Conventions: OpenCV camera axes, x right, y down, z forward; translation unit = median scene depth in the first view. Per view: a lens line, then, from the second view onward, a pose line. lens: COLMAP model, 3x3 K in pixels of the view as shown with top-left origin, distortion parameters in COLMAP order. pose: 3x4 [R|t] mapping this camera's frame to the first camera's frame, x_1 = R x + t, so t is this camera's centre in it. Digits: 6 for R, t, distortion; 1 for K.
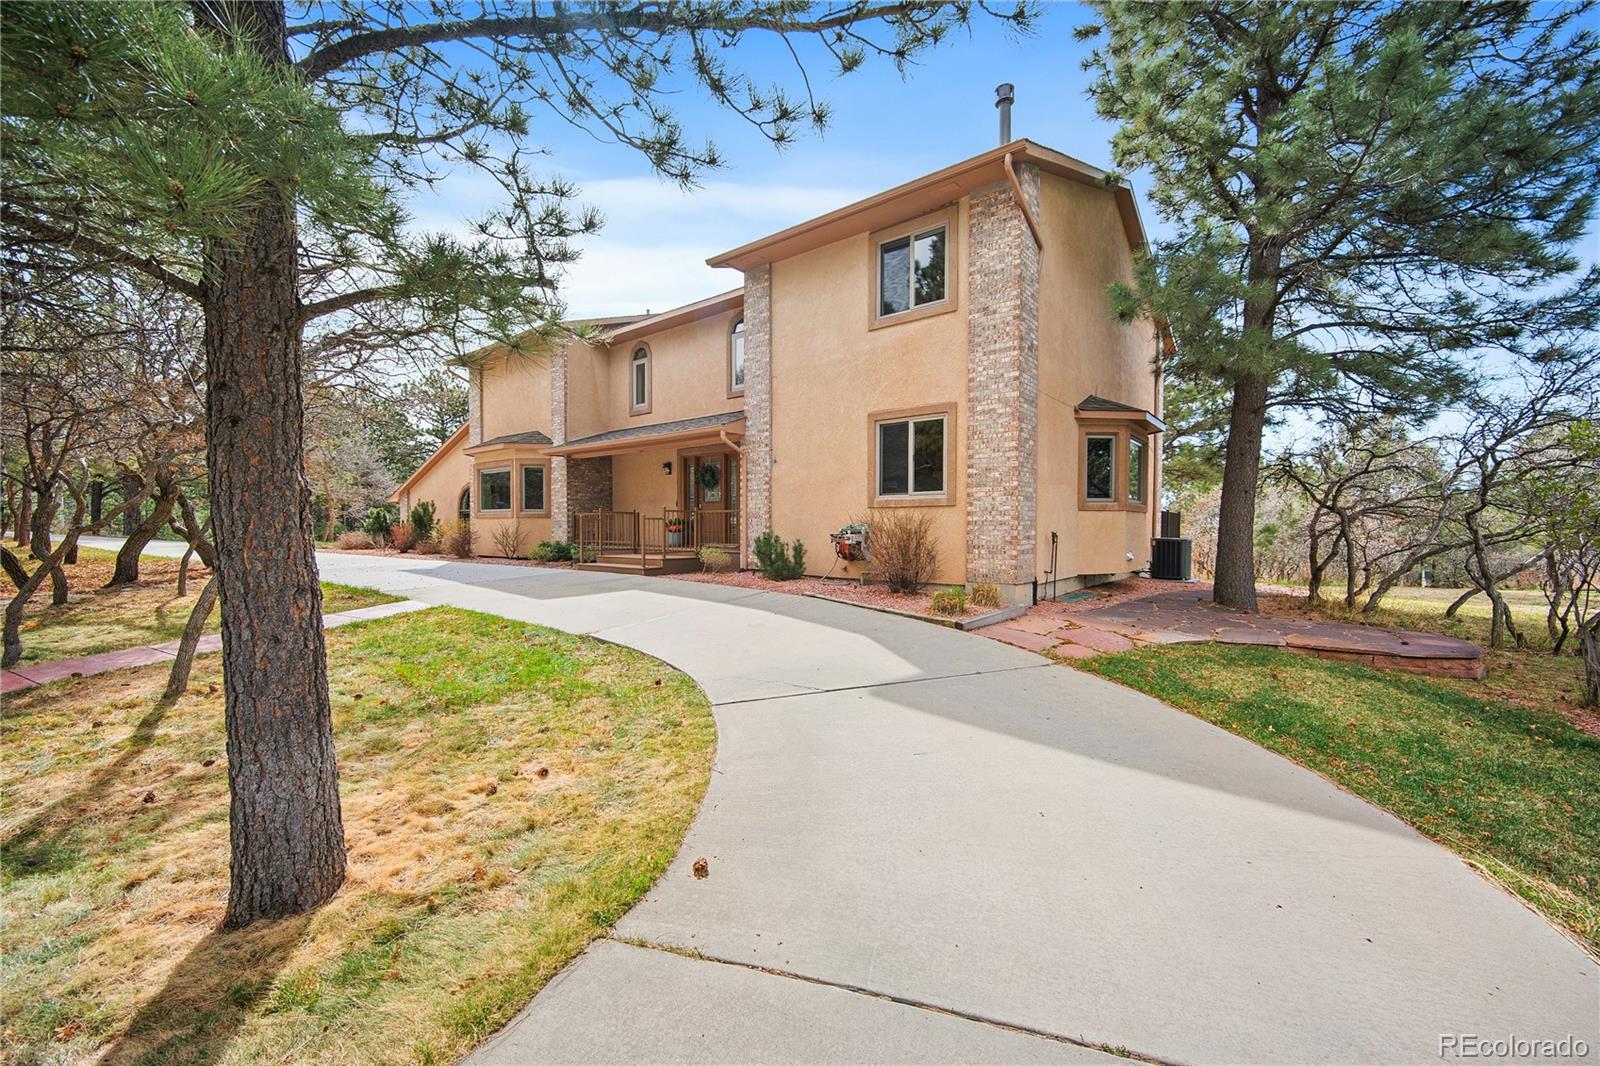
lens RADIAL K [[607.7, 0, 800.0], [0, 607.7, 533.0], [0, 0, 1]] dist [-0.001081, -0.000076]
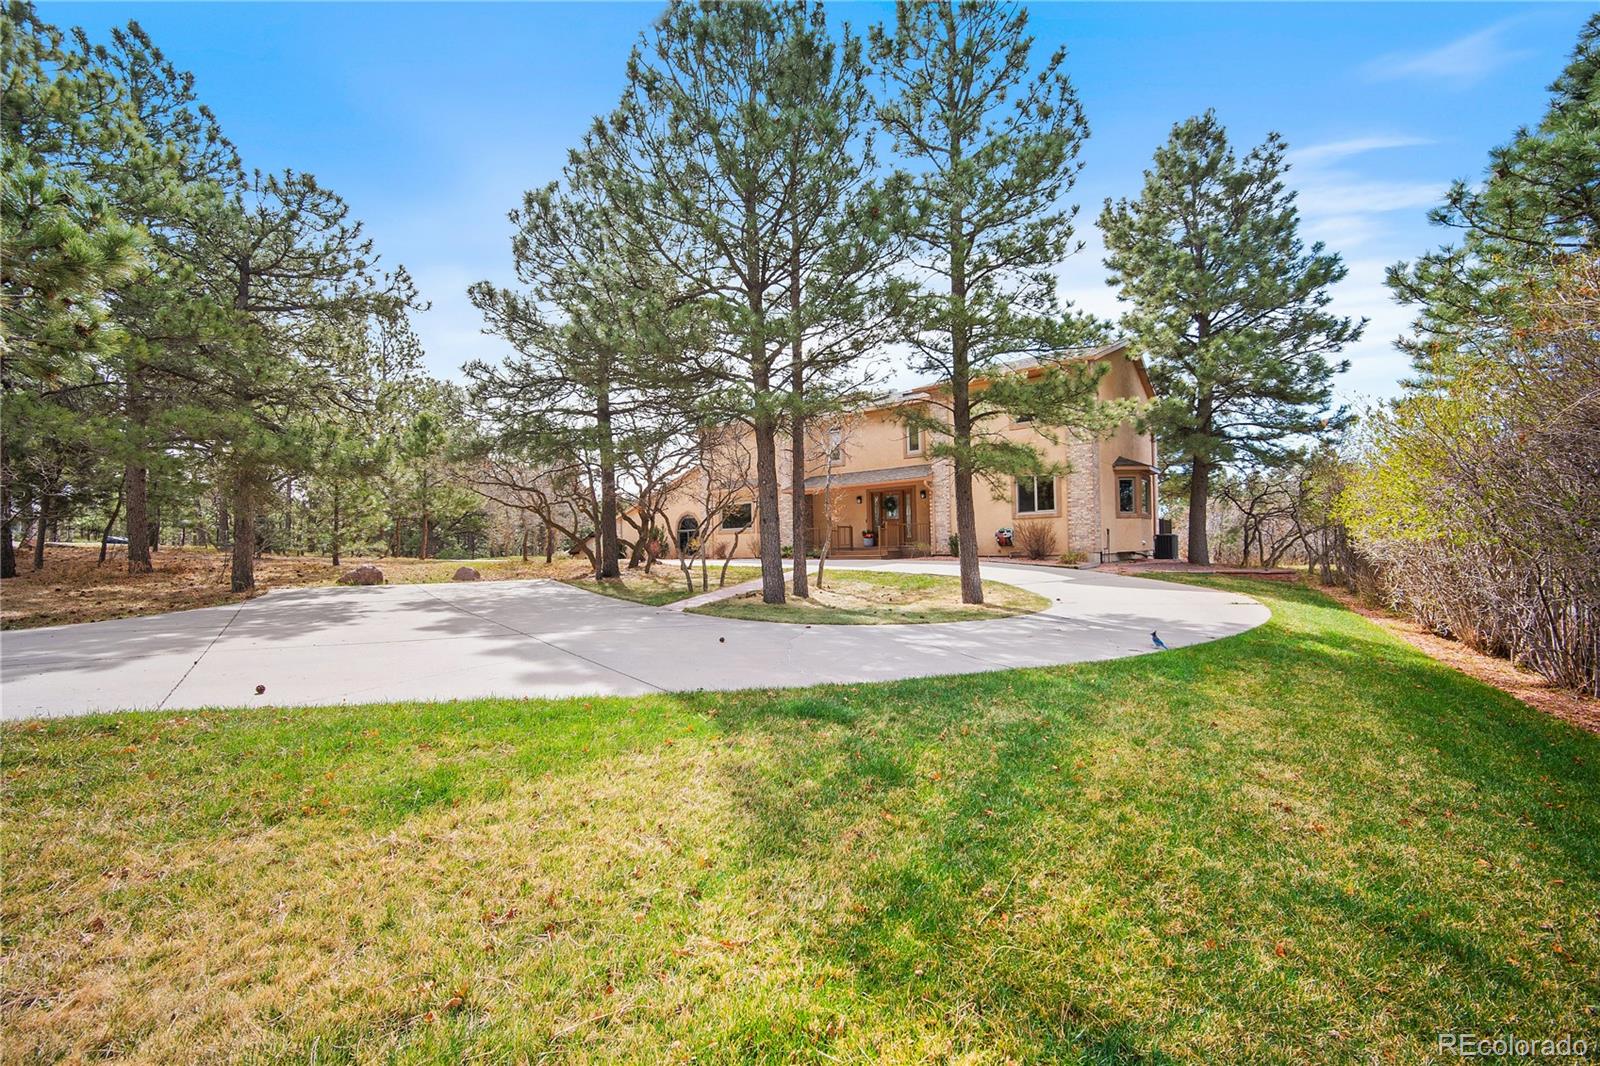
lens RADIAL K [[607.7, 0, 800.0], [0, 607.7, 533.0], [0, 0, 1]] dist [-0.001081, -0.000076]
pose [[0.999643, -0.026221, 0.005076, -0.502171], [0.026367, 0.999162, -0.031313, 0.040613], [-0.004251, 0.031436, 0.999497, -0.828464]]
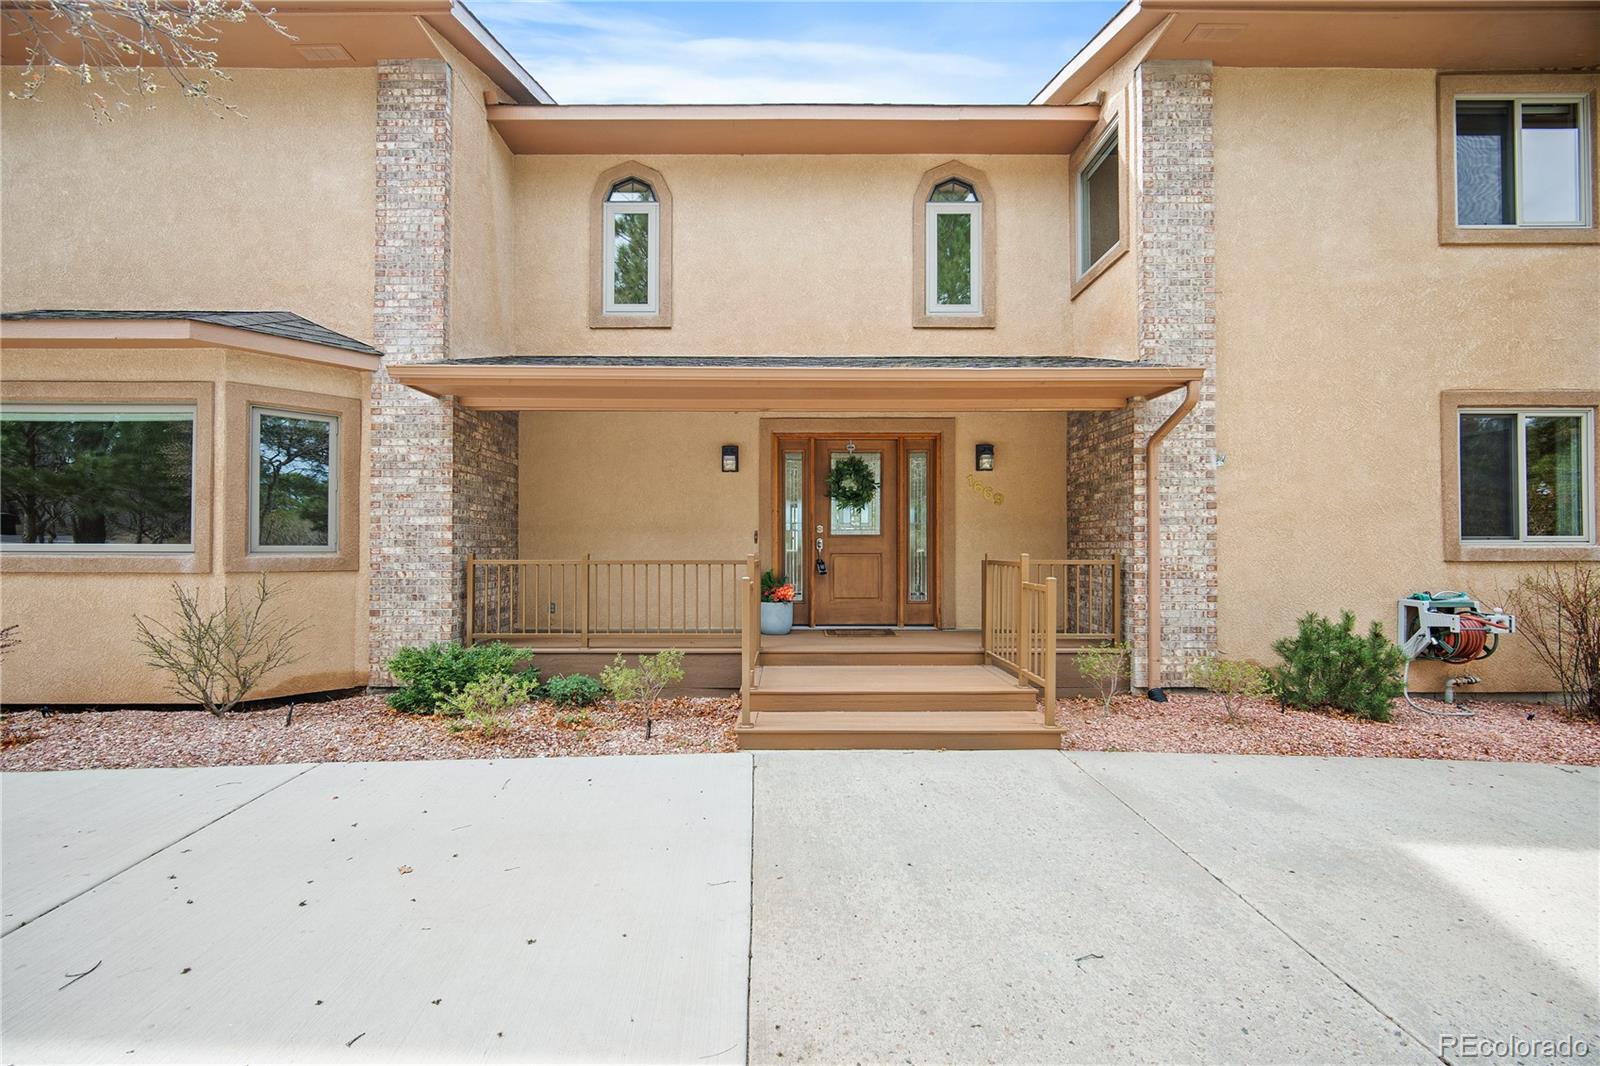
lens RADIAL K [[607.7, 0, 800.0], [0, 607.7, 533.0], [0, 0, 1]] dist [-0.001081, -0.000076]
pose [[0.787115, 0.012445, 0.616681, -0.585608], [0.006970, 0.999553, -0.029067, -0.047645], [-0.616767, 0.027177, 0.786676, 0.793669]]
